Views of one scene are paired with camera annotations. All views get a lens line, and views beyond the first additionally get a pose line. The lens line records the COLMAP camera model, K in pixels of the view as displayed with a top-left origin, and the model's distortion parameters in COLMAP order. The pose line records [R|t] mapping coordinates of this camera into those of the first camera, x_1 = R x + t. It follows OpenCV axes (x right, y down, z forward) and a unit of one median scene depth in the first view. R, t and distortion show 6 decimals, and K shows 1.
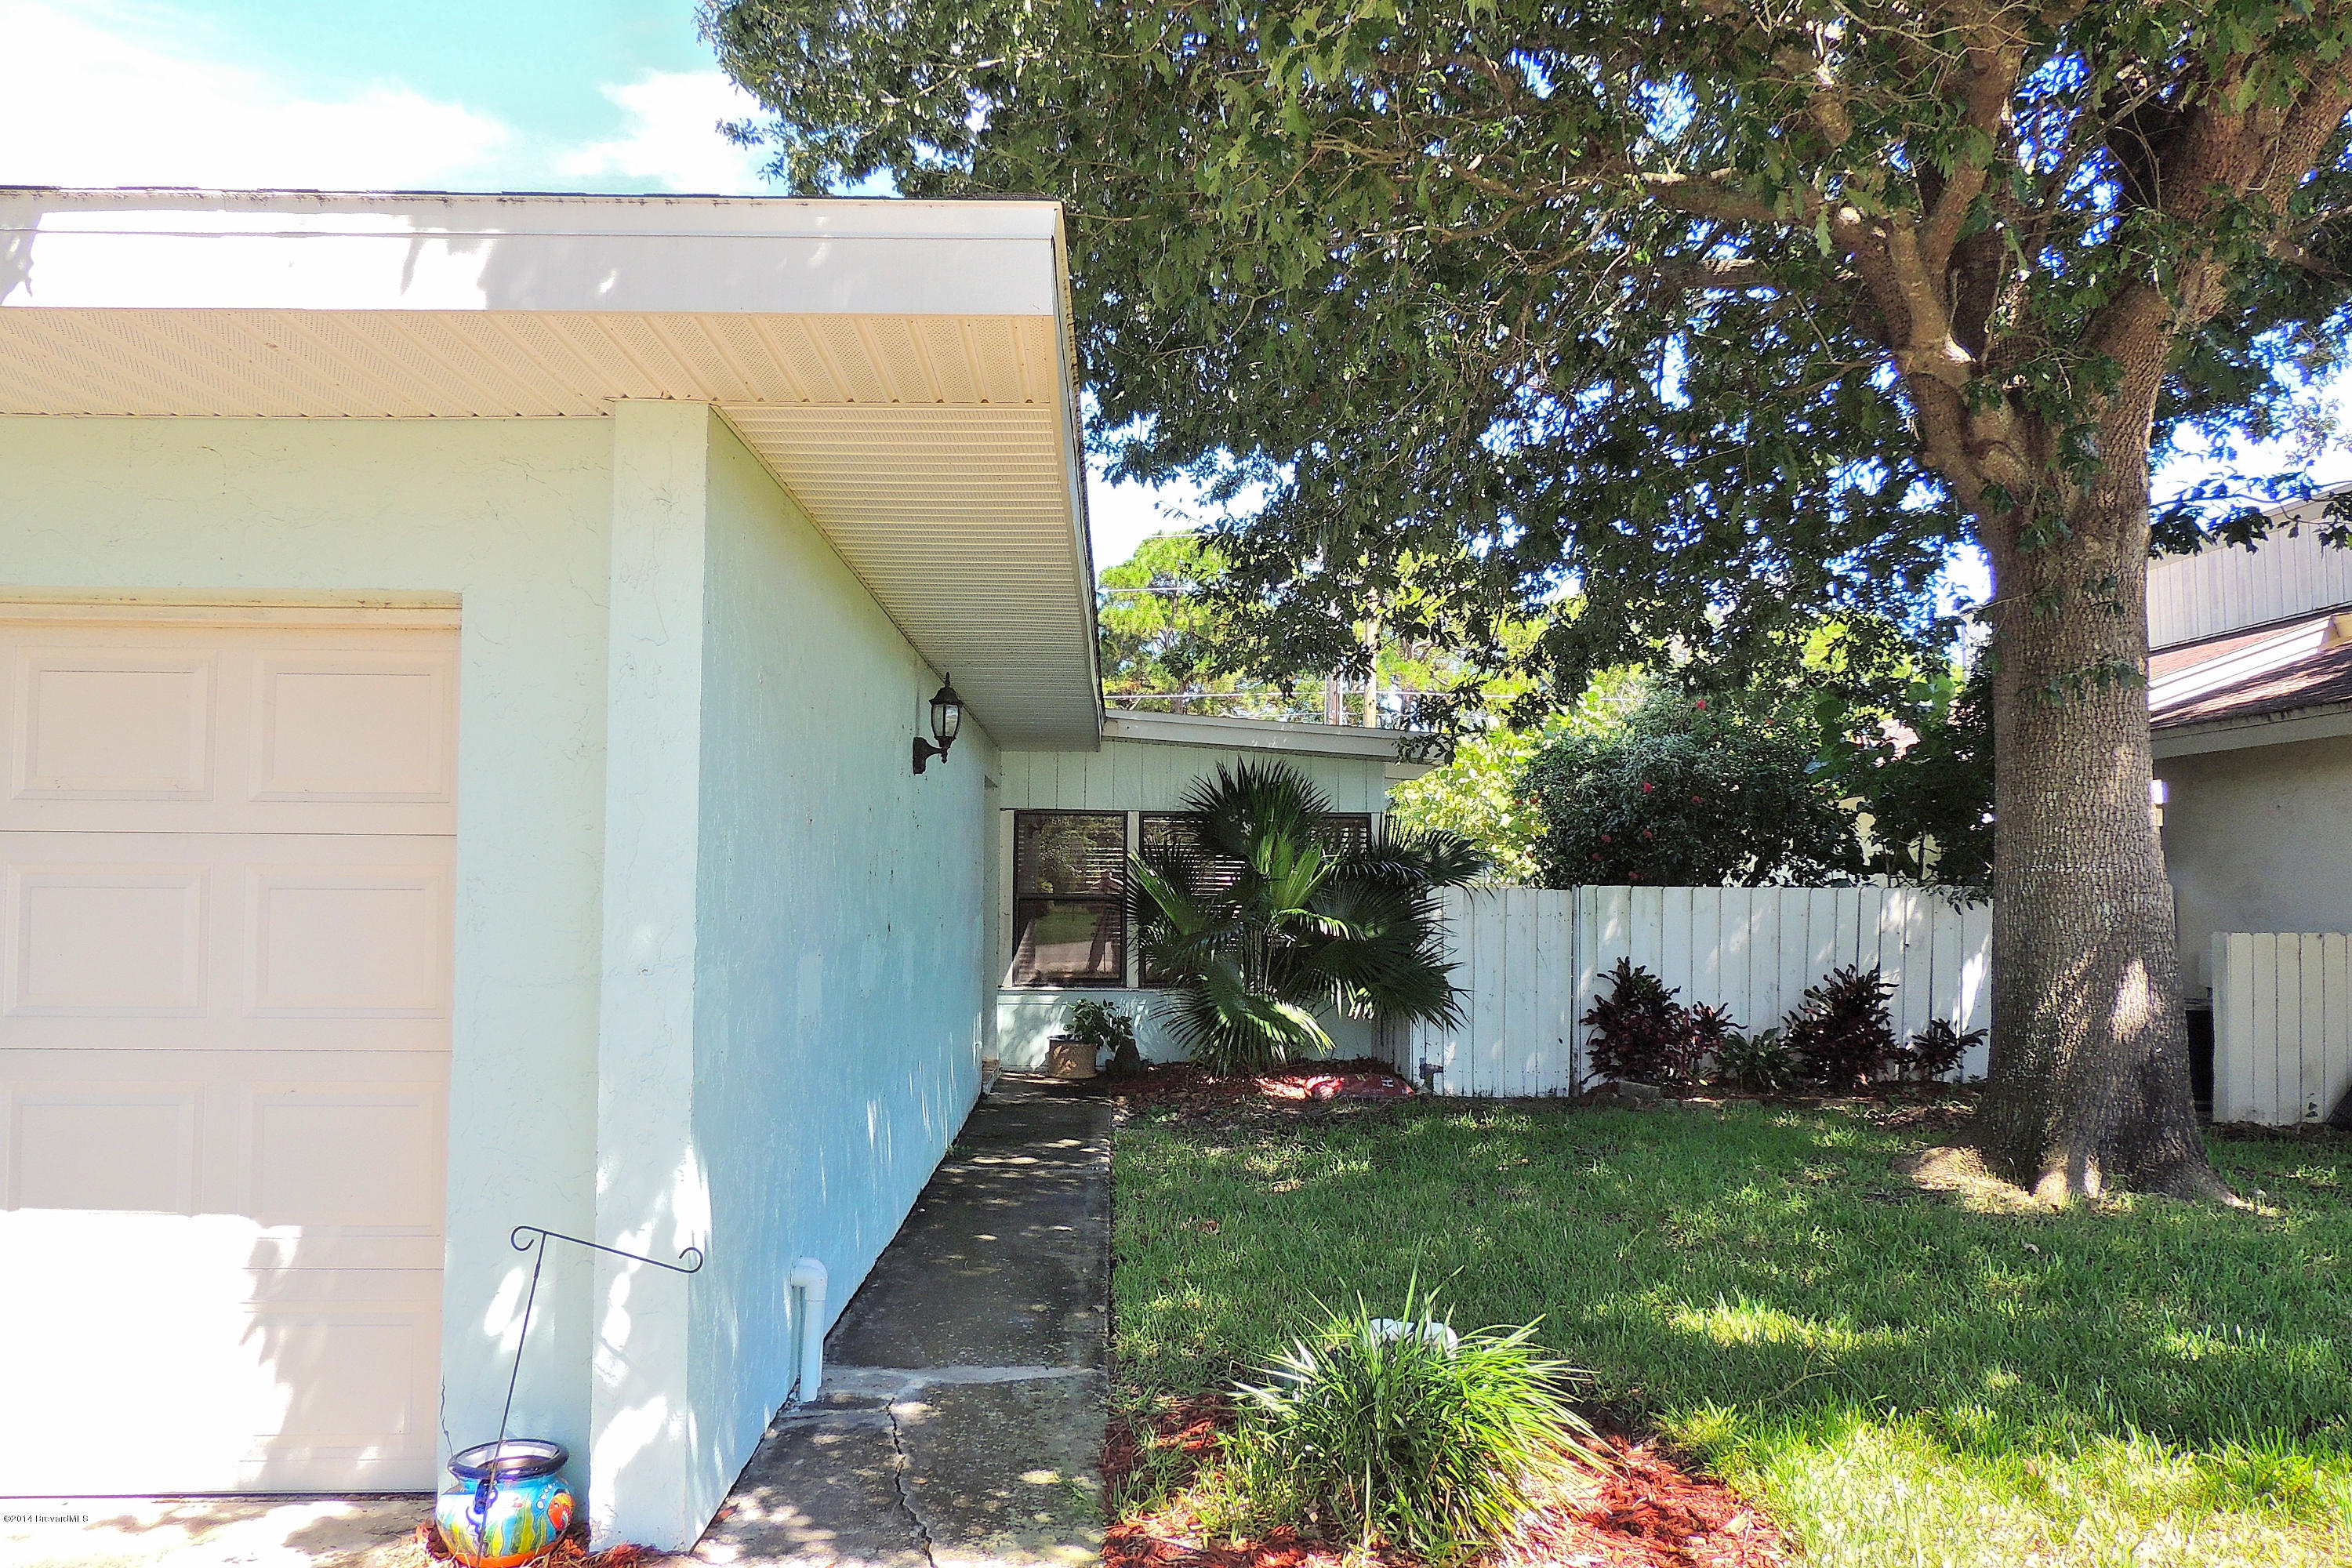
lens RADIAL K [[1679.3, 0, 1178.2], [0, 1679.3, 788.2], [0, 0, 1]] dist [-0.029181, 0.005301]
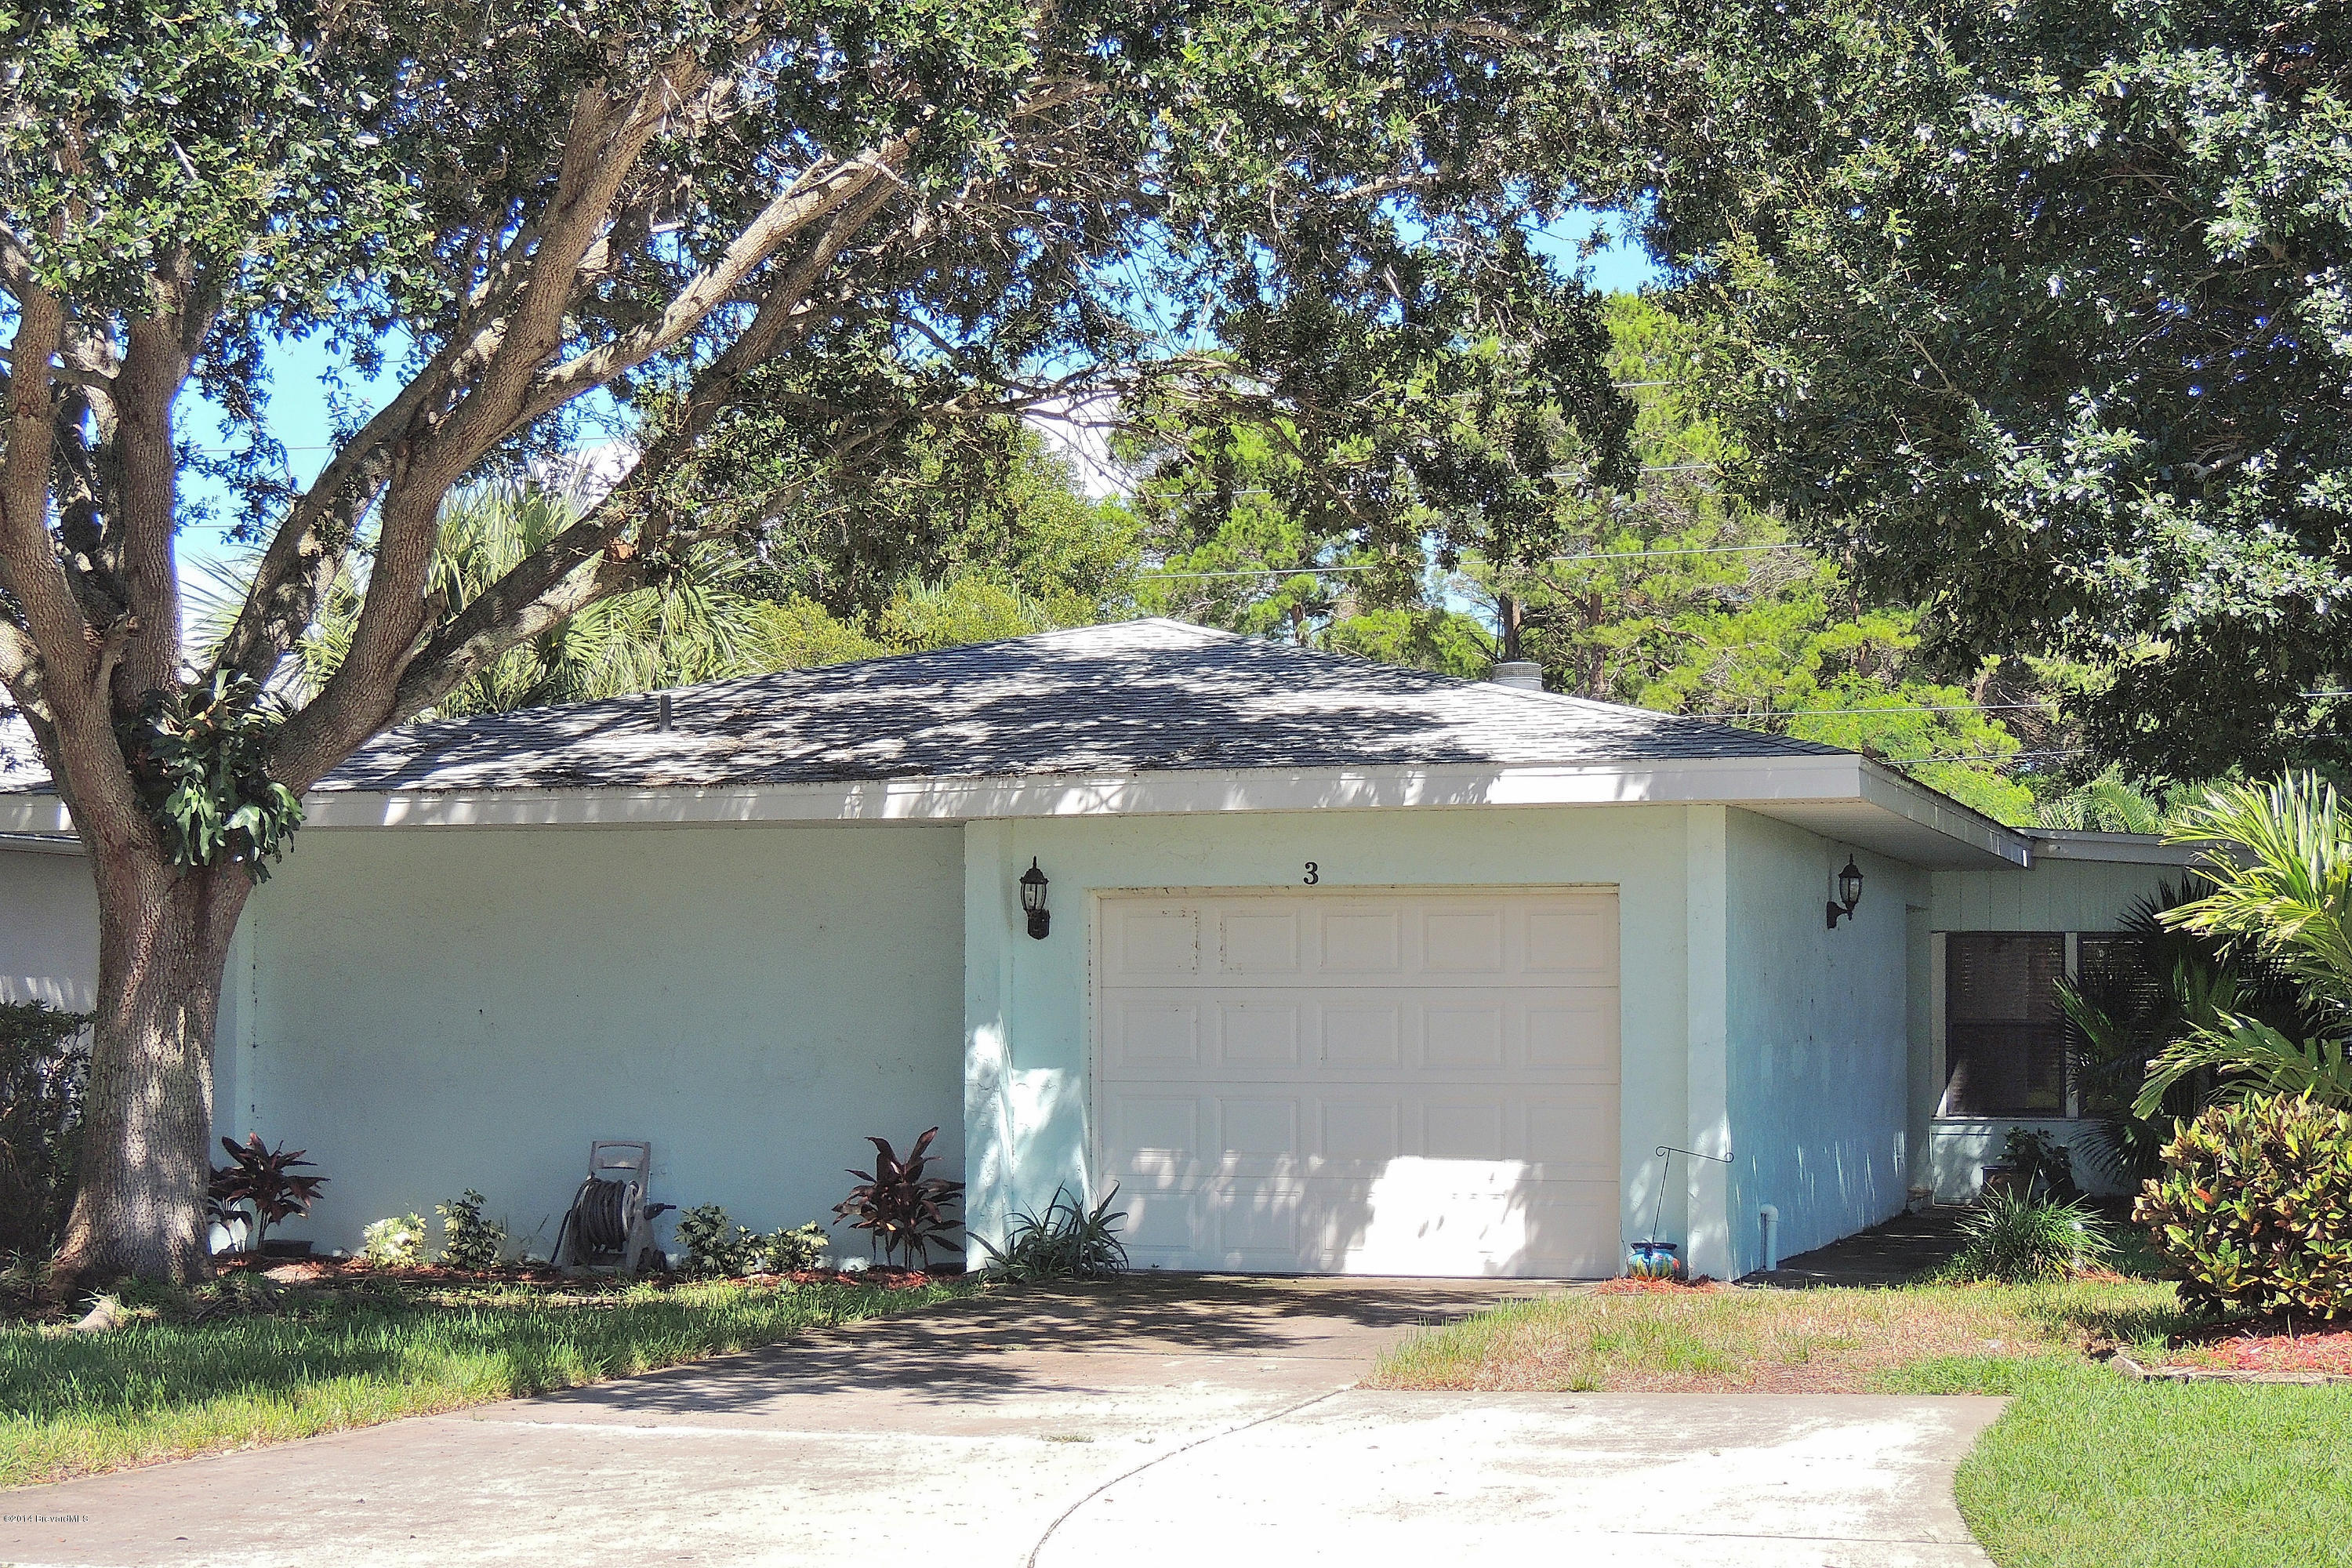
lens RADIAL K [[4088.1, 0, 1176.2], [0, 4088.1, 786.2], [0, 0, 1]] dist [-0.171212, 0.000000]
pose [[0.945012, -0.021328, -0.326340, 0.442011], [0.021191, 0.999768, -0.003974, -0.127894], [0.326349, -0.003160, 0.945244, -2.398285]]
